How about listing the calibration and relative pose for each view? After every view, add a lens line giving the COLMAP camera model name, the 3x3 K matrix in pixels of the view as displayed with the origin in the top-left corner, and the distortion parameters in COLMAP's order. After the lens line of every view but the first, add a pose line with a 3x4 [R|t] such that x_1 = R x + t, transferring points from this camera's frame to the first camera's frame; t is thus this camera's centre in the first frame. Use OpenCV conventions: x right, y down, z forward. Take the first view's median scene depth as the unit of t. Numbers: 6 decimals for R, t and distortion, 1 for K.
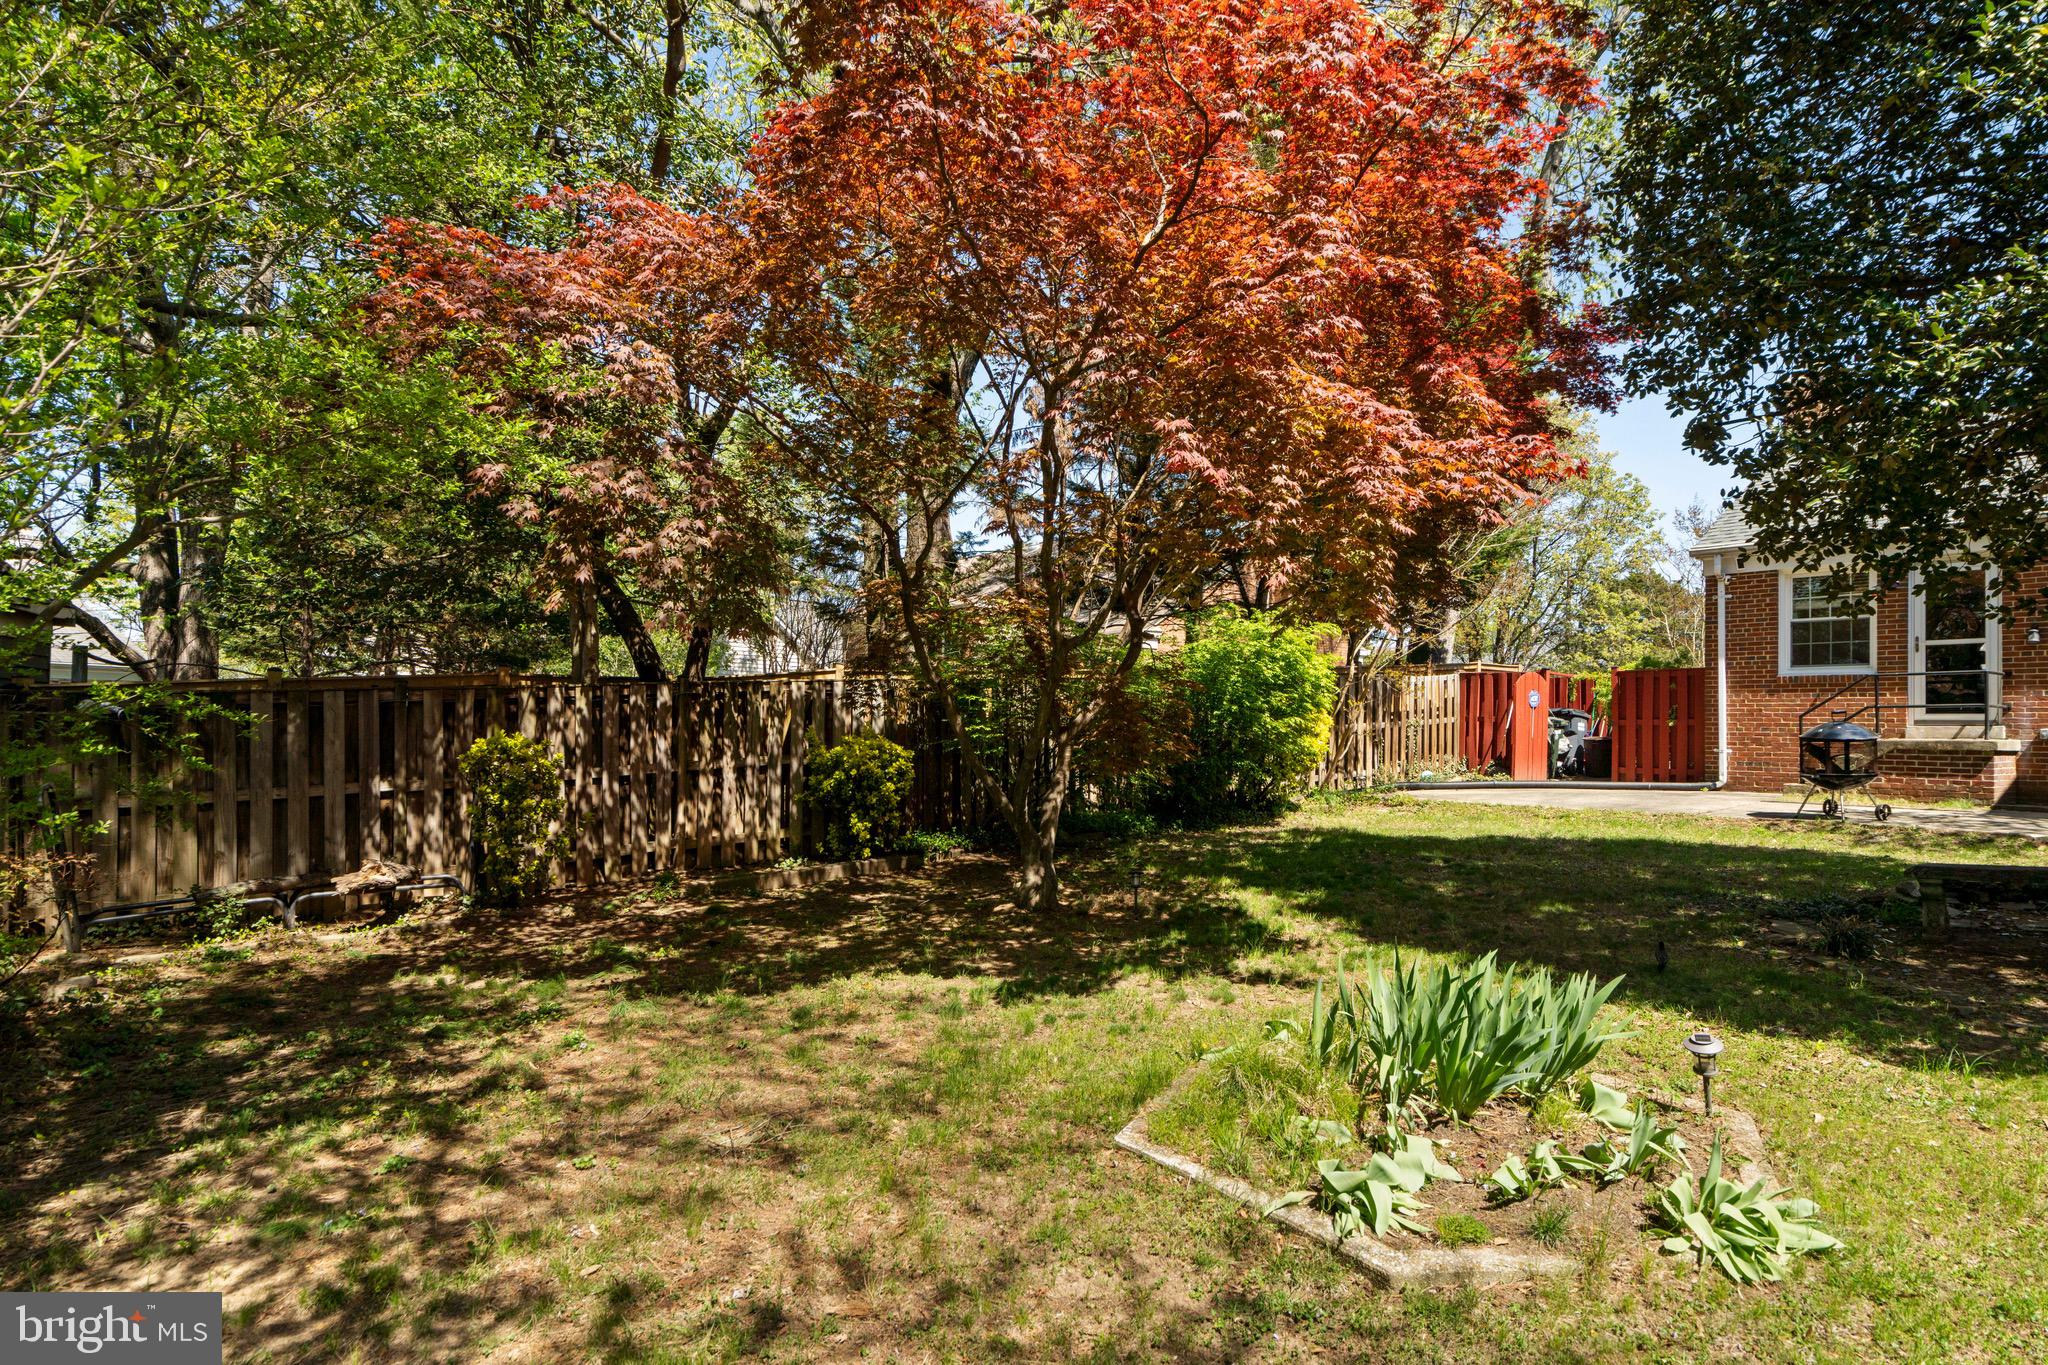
lens RADIAL K [[1088.1, 0, 1031.4], [0, 1088.1, 710.5], [0, 0, 1]] dist [-0.000573, 0.001732]
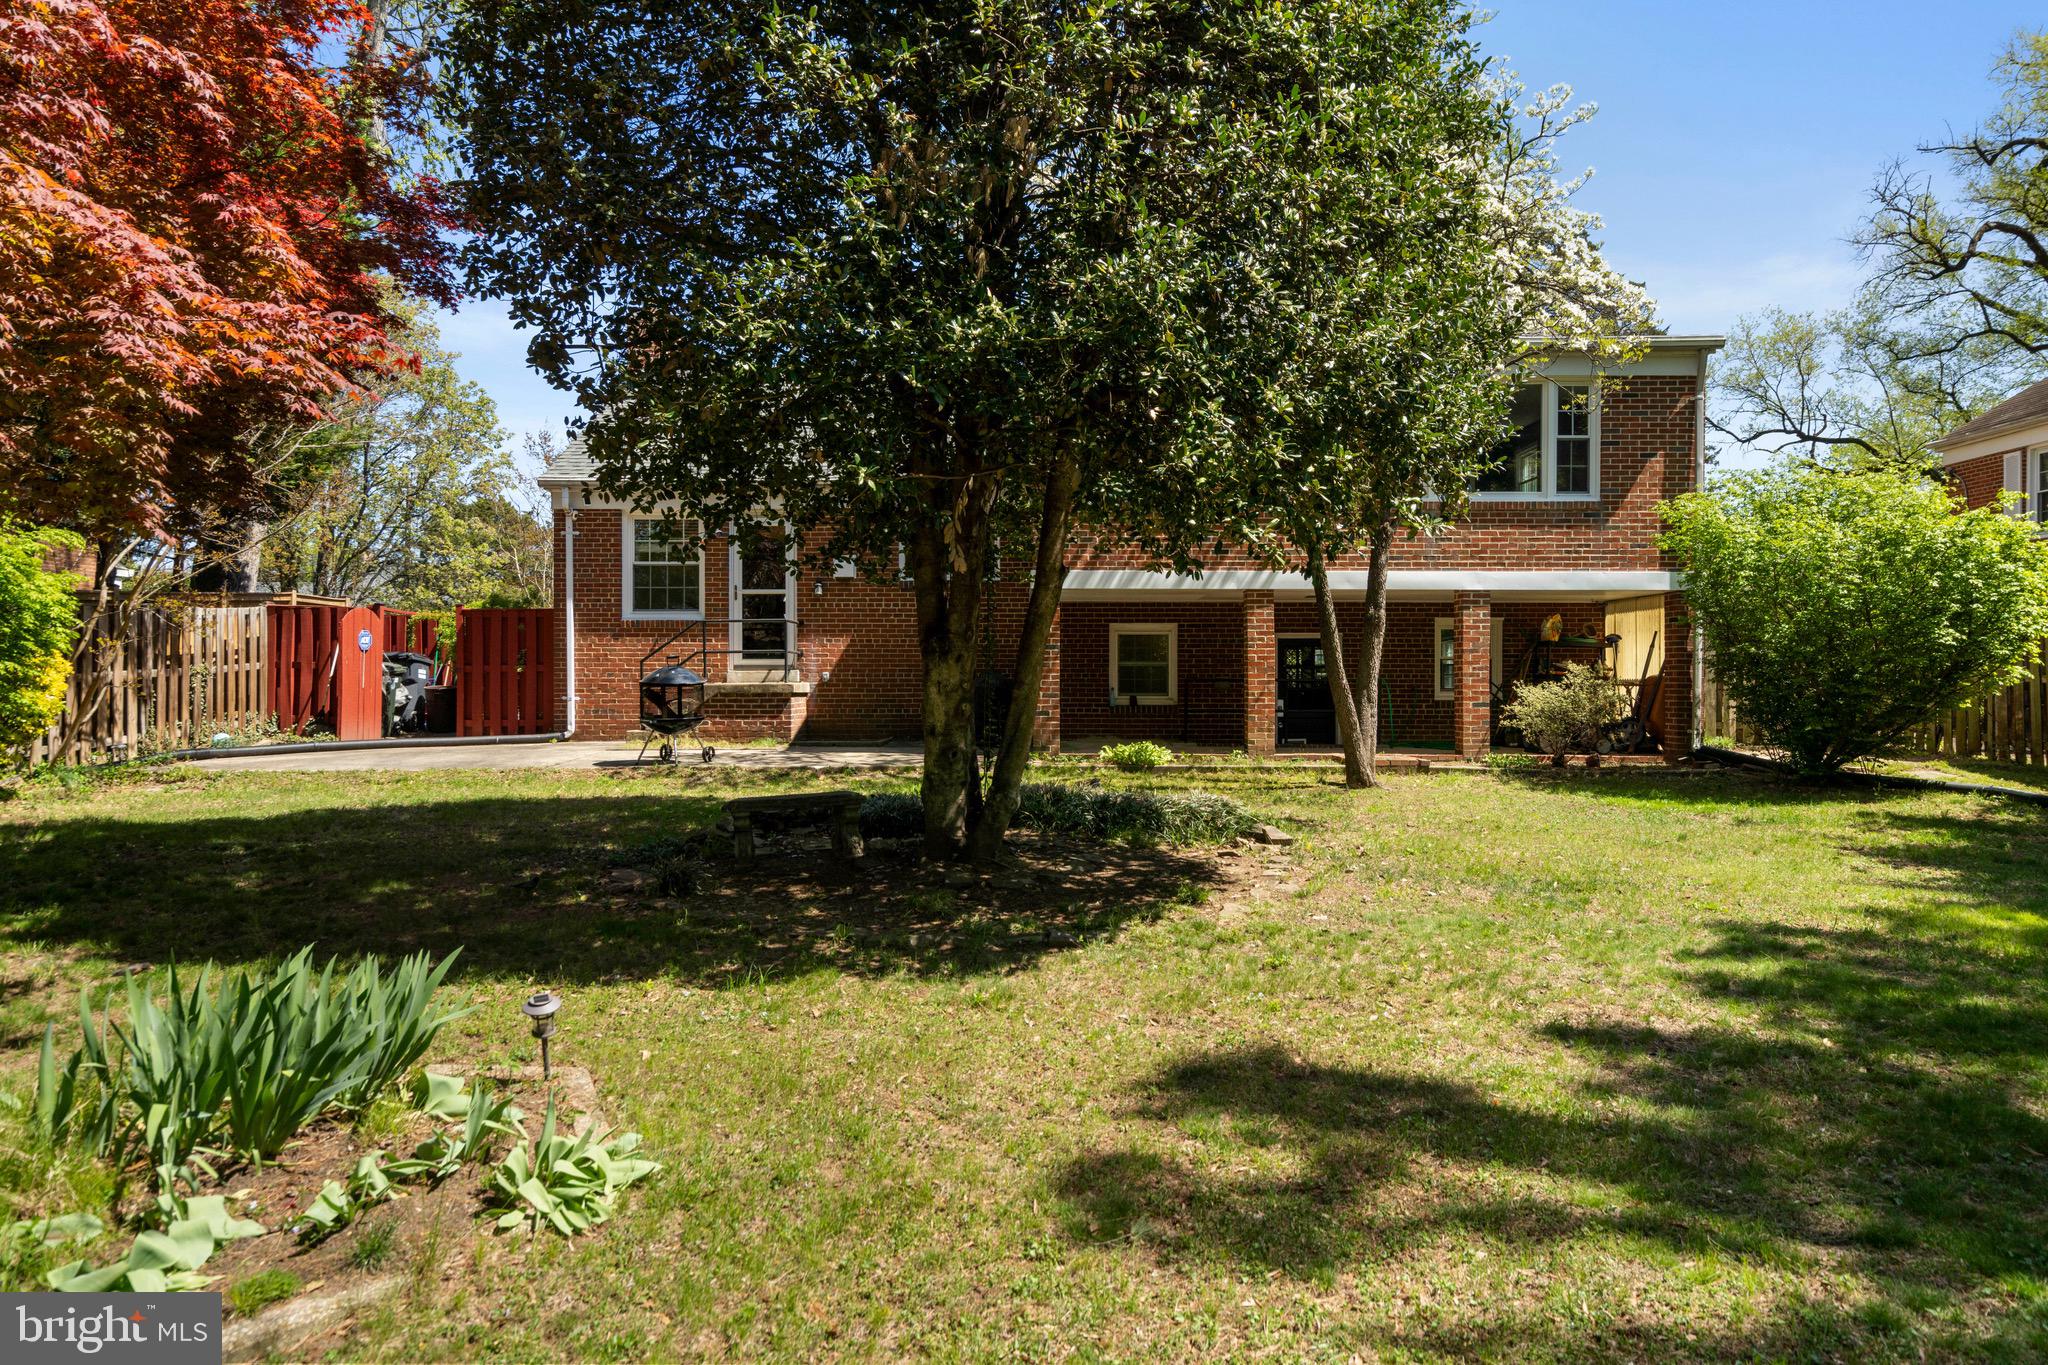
lens RADIAL K [[1318.0, 0, 1024.0], [0, 1318.0, 682.5], [0, 0, 1]] dist [0.007483, -0.002376]
pose [[0.626464, -0.011068, 0.779372, -0.003890], [-0.004251, 0.999836, 0.017615, 0.002900], [-0.779439, -0.014348, 0.626314, -0.017803]]
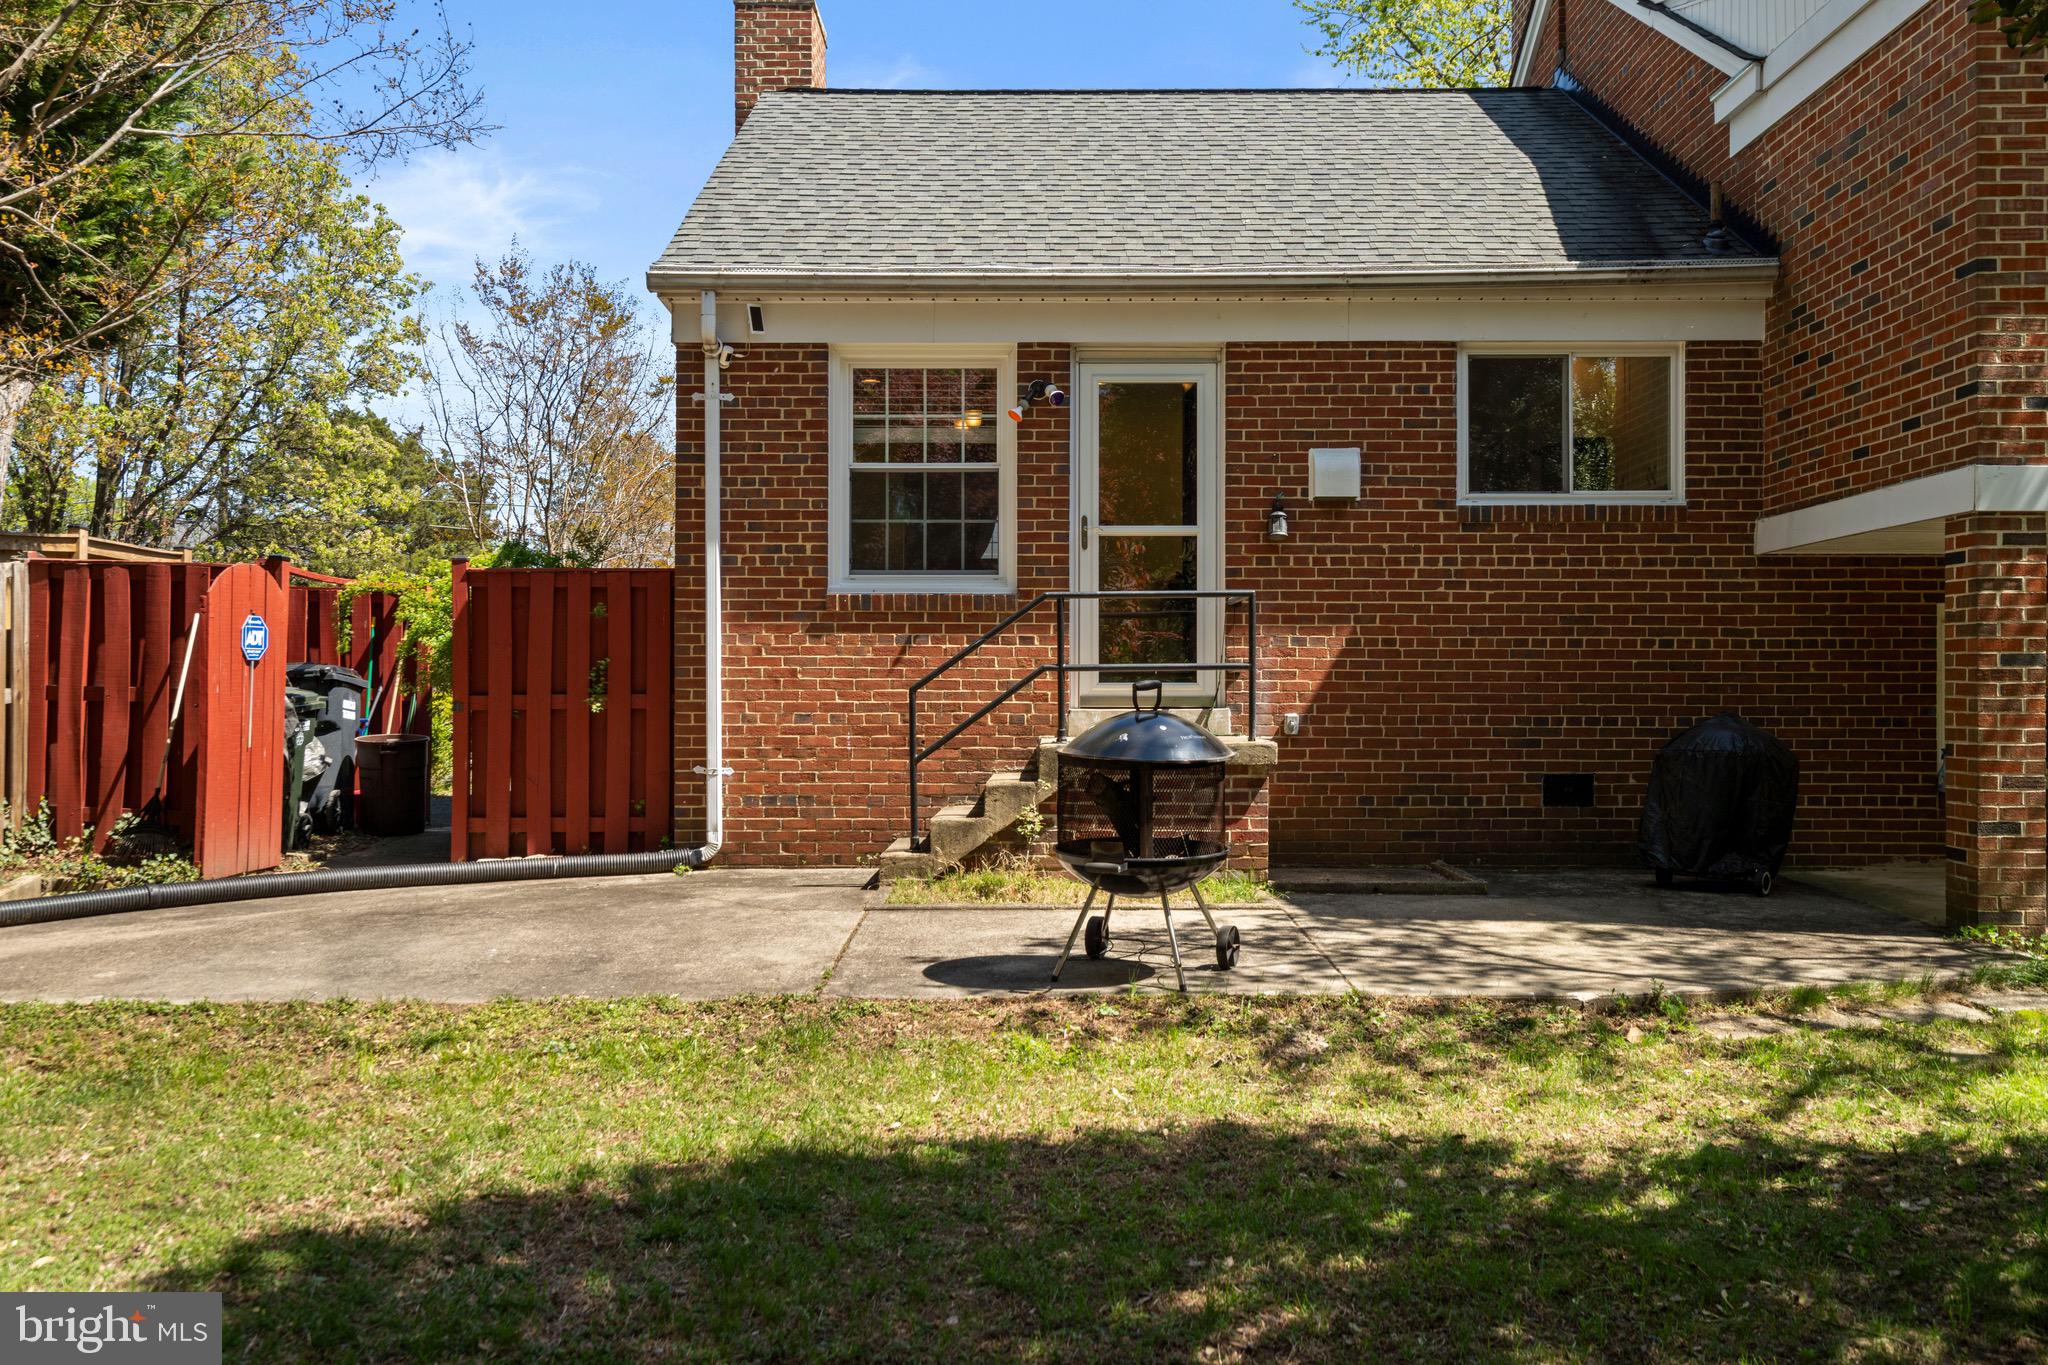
lens RADIAL K [[1819.5, 0, 1024.0], [0, 1819.5, 682.5], [0, 0, 1]] dist [0.007819, 0.001674]
pose [[0.629564, -0.003598, 0.776941, 0.280278], [-0.006352, 0.999932, 0.009778, -0.006300], [-0.776923, -0.011091, 0.629498, 0.765010]]
